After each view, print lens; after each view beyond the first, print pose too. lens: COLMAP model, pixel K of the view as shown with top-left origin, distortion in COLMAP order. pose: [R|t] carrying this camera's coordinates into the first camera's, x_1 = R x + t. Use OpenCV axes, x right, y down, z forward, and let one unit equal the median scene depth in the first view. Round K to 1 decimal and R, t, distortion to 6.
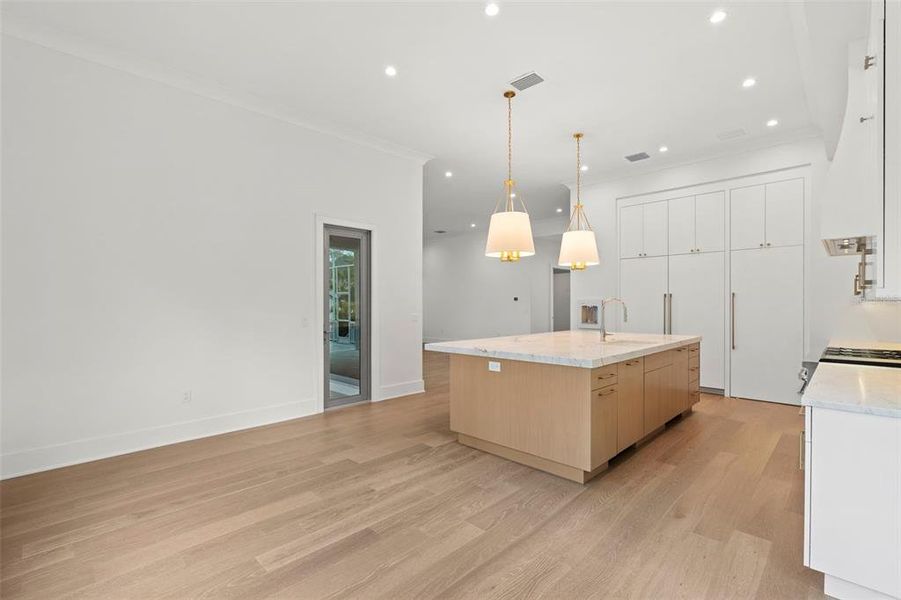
lens RADIAL K [[401.2, 0, 448.9], [0, 401.2, 301.0], [0, 0, 1]] dist [0.000701, 0.000129]
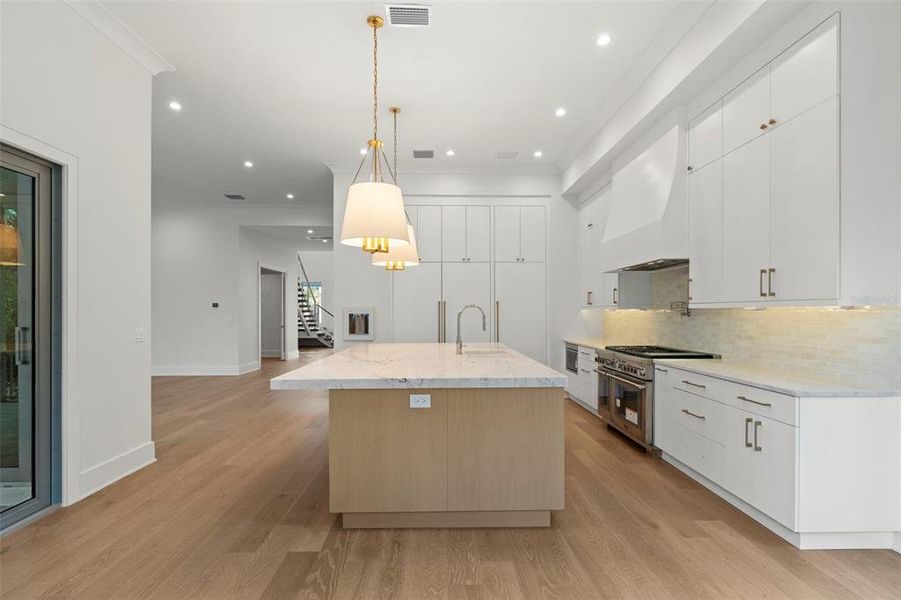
lens RADIAL K [[441.0, 0, 448.4], [0, 441.0, 308.4], [0, 0, 1]] dist [-0.003127, -0.001429]
pose [[0.701255, 0.004198, 0.712898, -0.319385], [-0.003743, 0.999991, -0.002206, 0.003587], [-0.712901, -0.001121, 0.701264, 0.347063]]
